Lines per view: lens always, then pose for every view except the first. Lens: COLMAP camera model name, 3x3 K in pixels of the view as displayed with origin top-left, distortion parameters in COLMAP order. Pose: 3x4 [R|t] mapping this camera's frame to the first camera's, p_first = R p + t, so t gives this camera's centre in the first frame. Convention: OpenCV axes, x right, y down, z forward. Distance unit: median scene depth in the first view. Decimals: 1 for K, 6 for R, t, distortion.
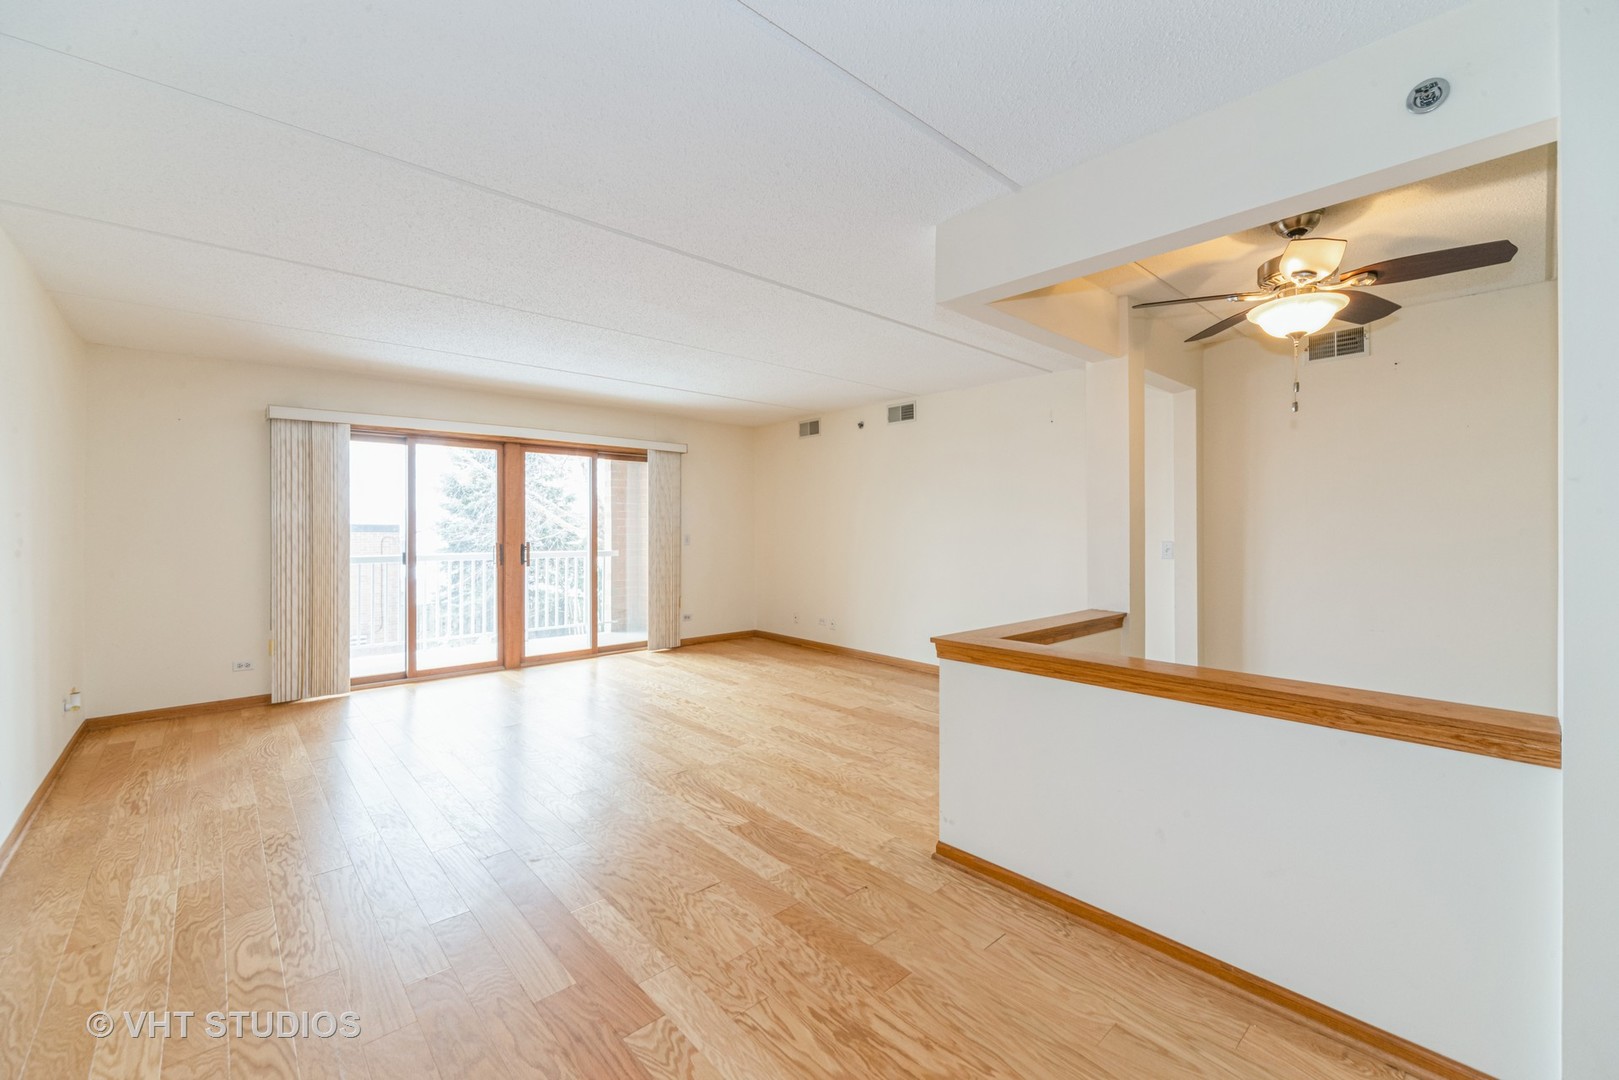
lens RADIAL K [[657.3, 0, 809.5], [0, 657.3, 540.0], [0, 0, 1]] dist [0.011627, 0.000065]
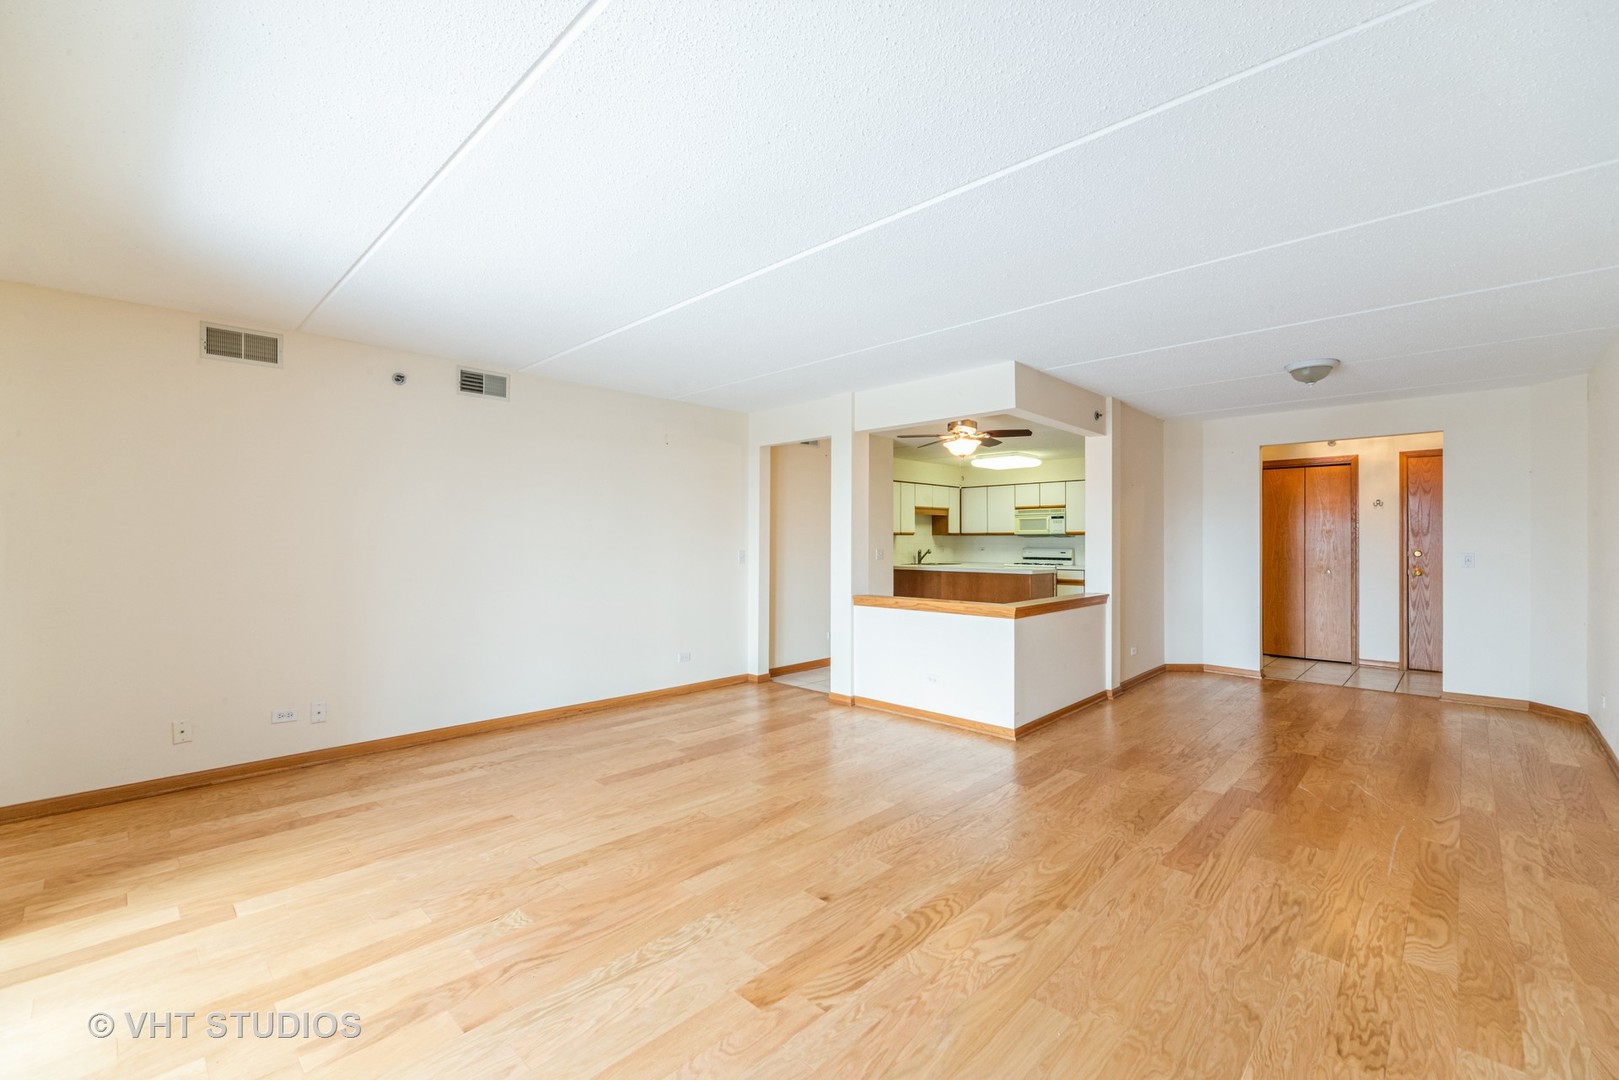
lens RADIAL K [[657.3, 0, 809.5], [0, 657.3, 540.0], [0, 0, 1]] dist [0.011627, 0.000065]
pose [[-0.056740, 0.001905, 0.998387, -1.551929], [0.016341, 0.999866, -0.000979, -0.035957], [-0.998255, 0.016259, -0.056764, 1.717562]]
